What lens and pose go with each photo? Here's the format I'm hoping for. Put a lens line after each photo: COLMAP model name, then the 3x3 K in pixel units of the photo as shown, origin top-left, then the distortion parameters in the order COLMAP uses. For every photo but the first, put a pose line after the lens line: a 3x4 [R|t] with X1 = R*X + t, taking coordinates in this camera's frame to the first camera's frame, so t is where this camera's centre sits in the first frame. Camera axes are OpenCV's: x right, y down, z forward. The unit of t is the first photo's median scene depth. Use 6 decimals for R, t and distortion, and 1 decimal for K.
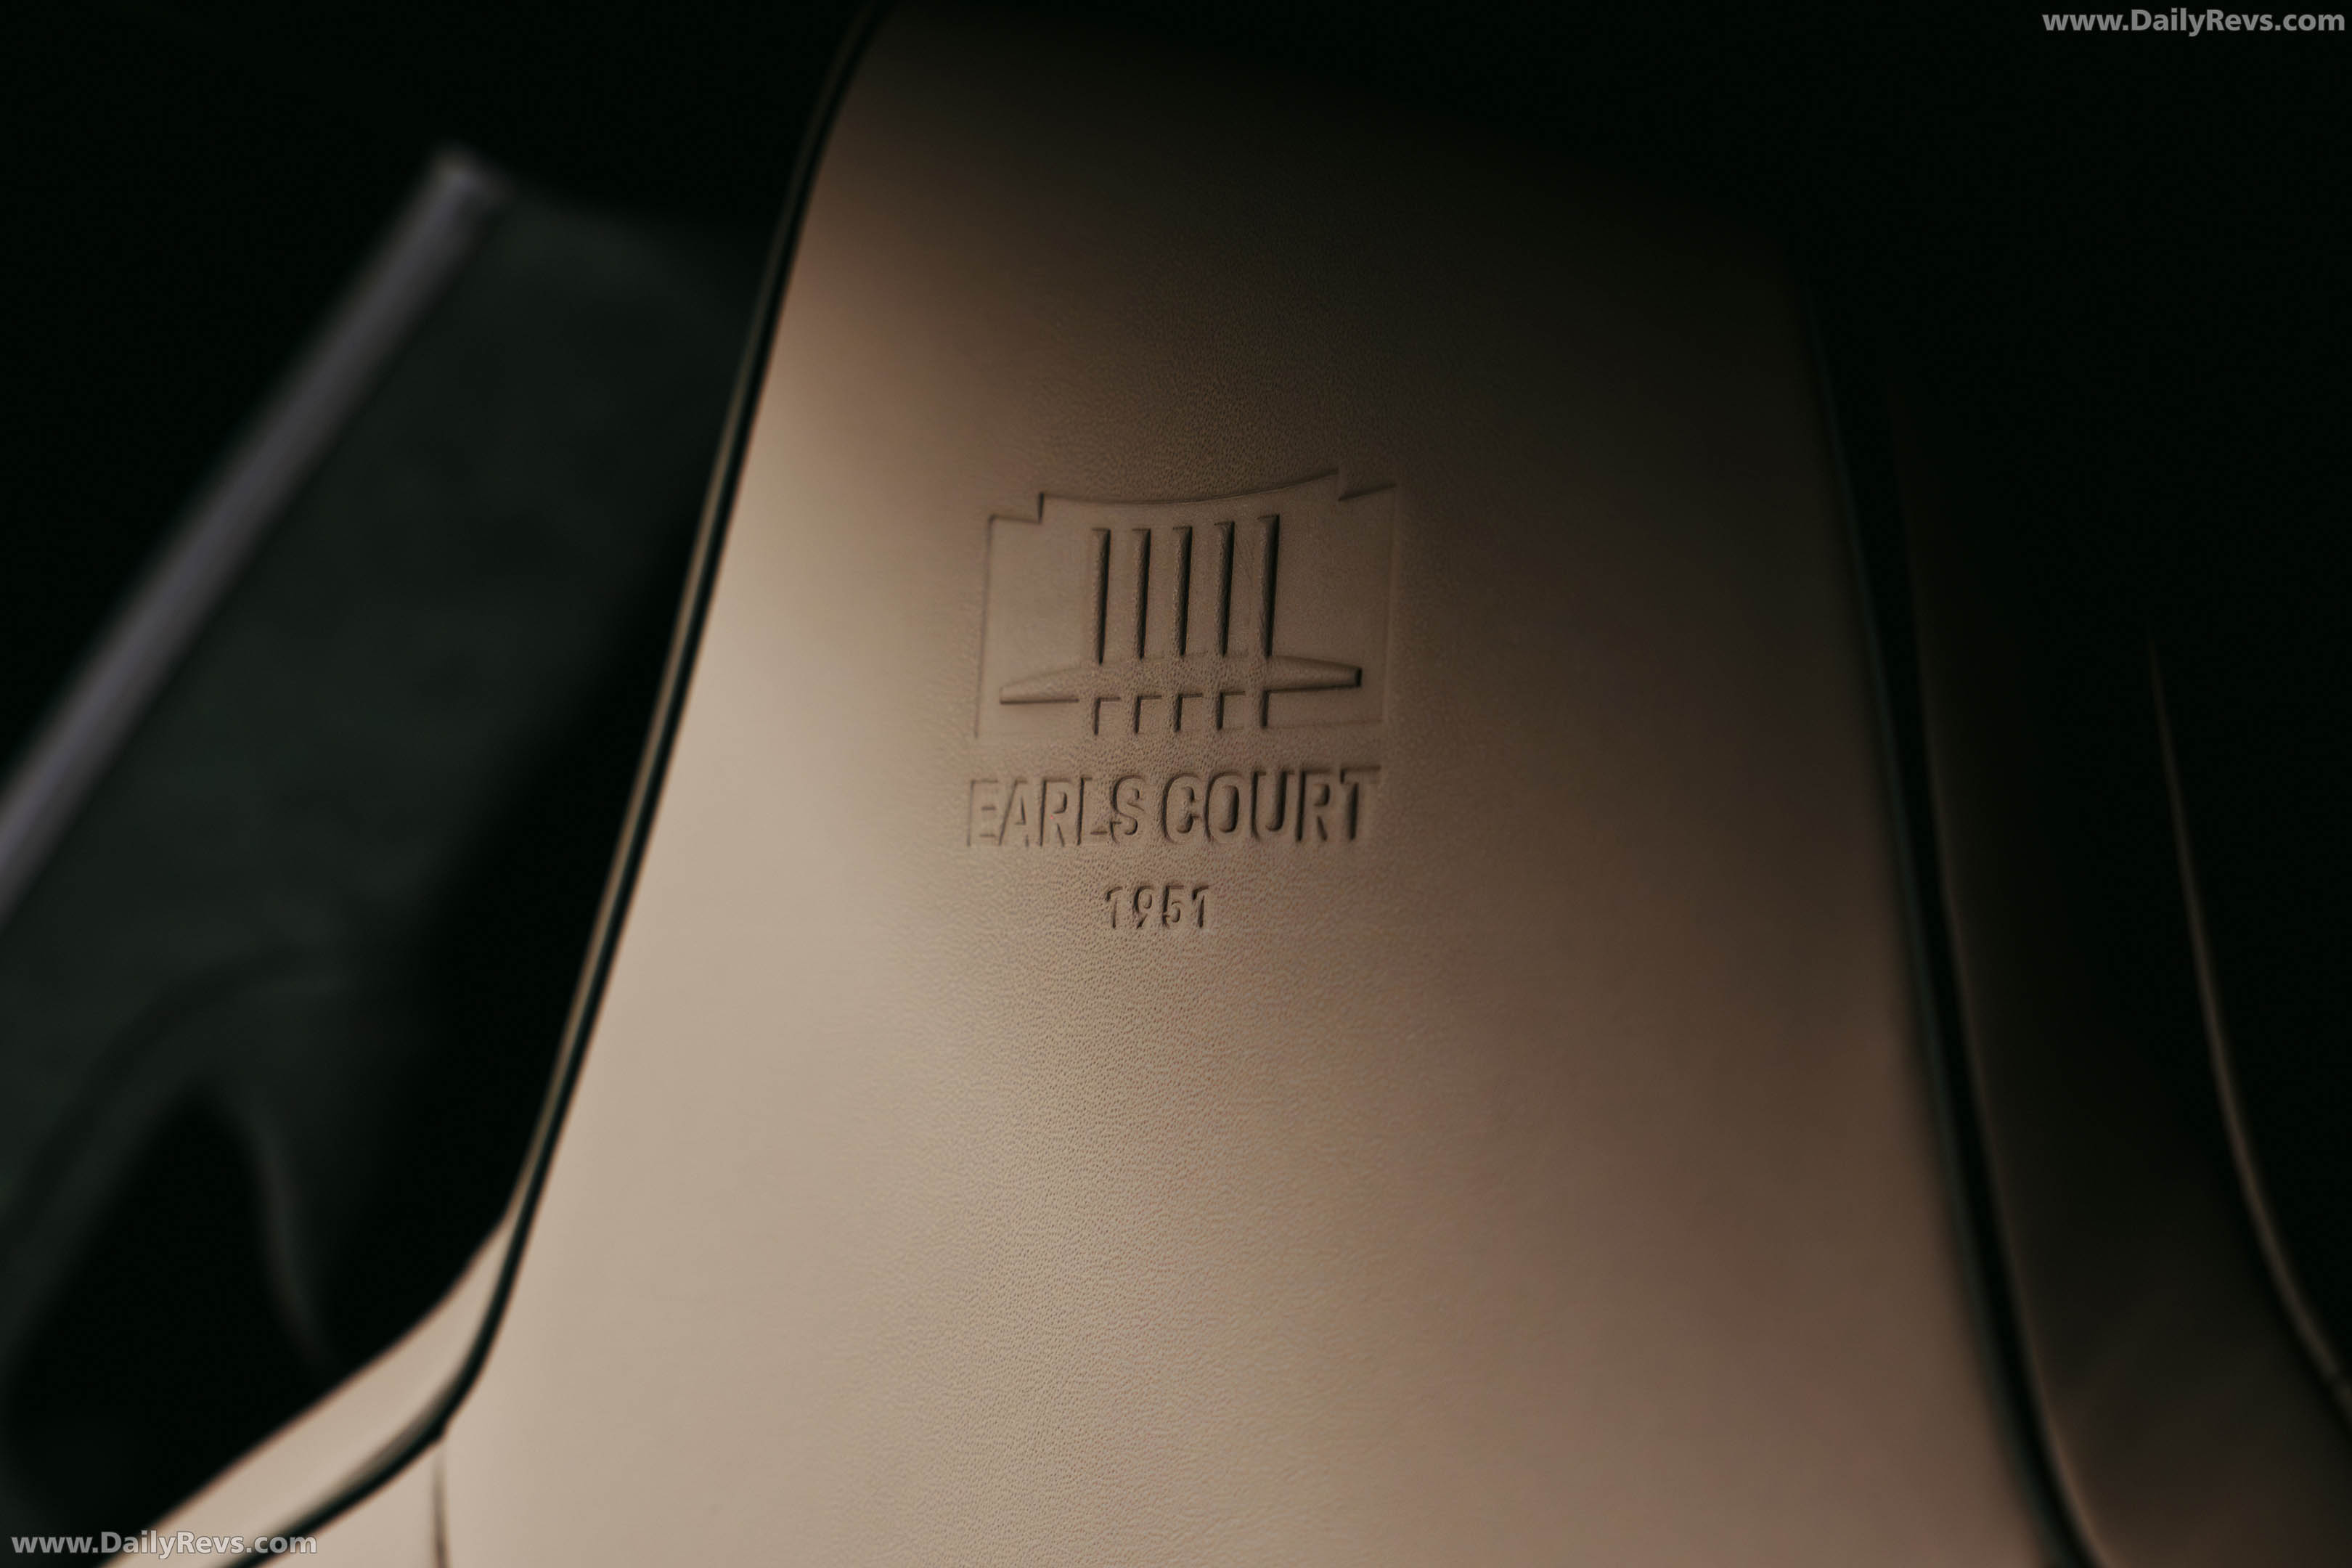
lens RADIAL K [[5008.7, 0, 1174.0], [0, 5008.7, 782.2], [0, 0, 1]] dist [0.102485, 0.000000]
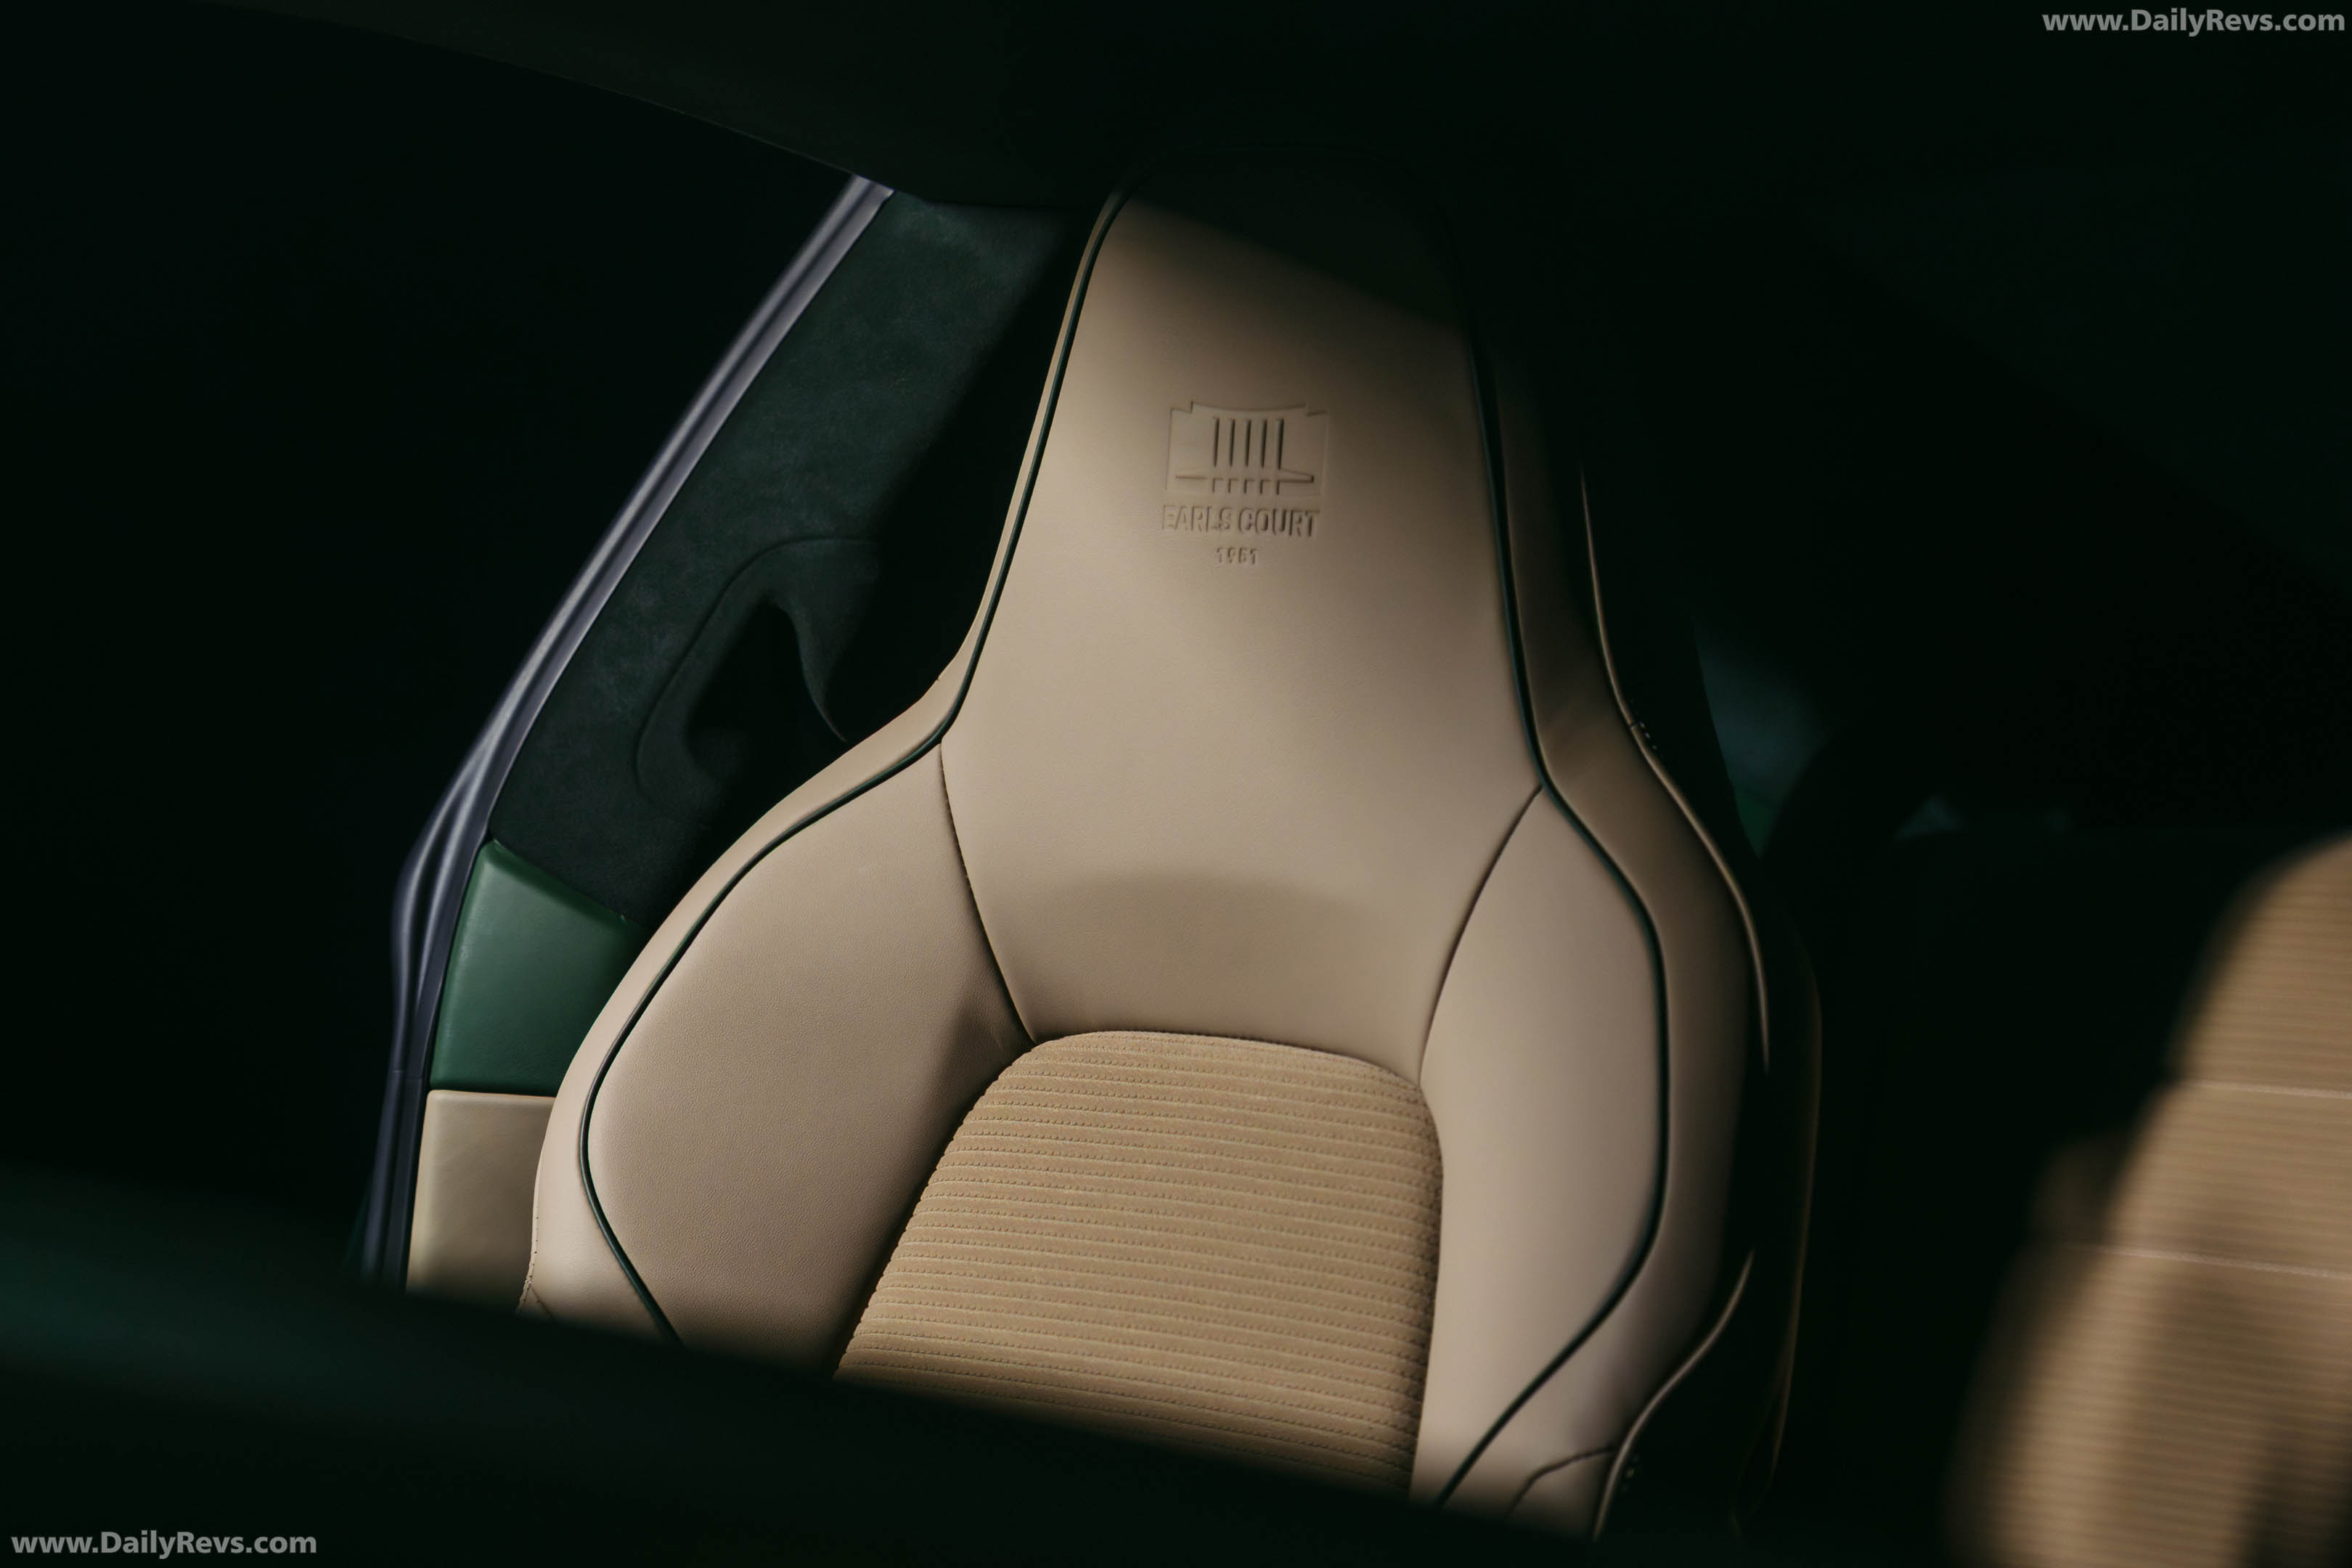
lens RADIAL K [[5147.8, 0, 1175.8], [0, 5147.8, 784.2], [0, 0, 1]] dist [-0.024044, 0.000000]
pose [[0.997037, -0.000372, 0.076920, -0.258751], [-0.010215, 0.990491, 0.137199, -0.242988], [-0.076240, -0.137579, 0.987552, -1.858074]]
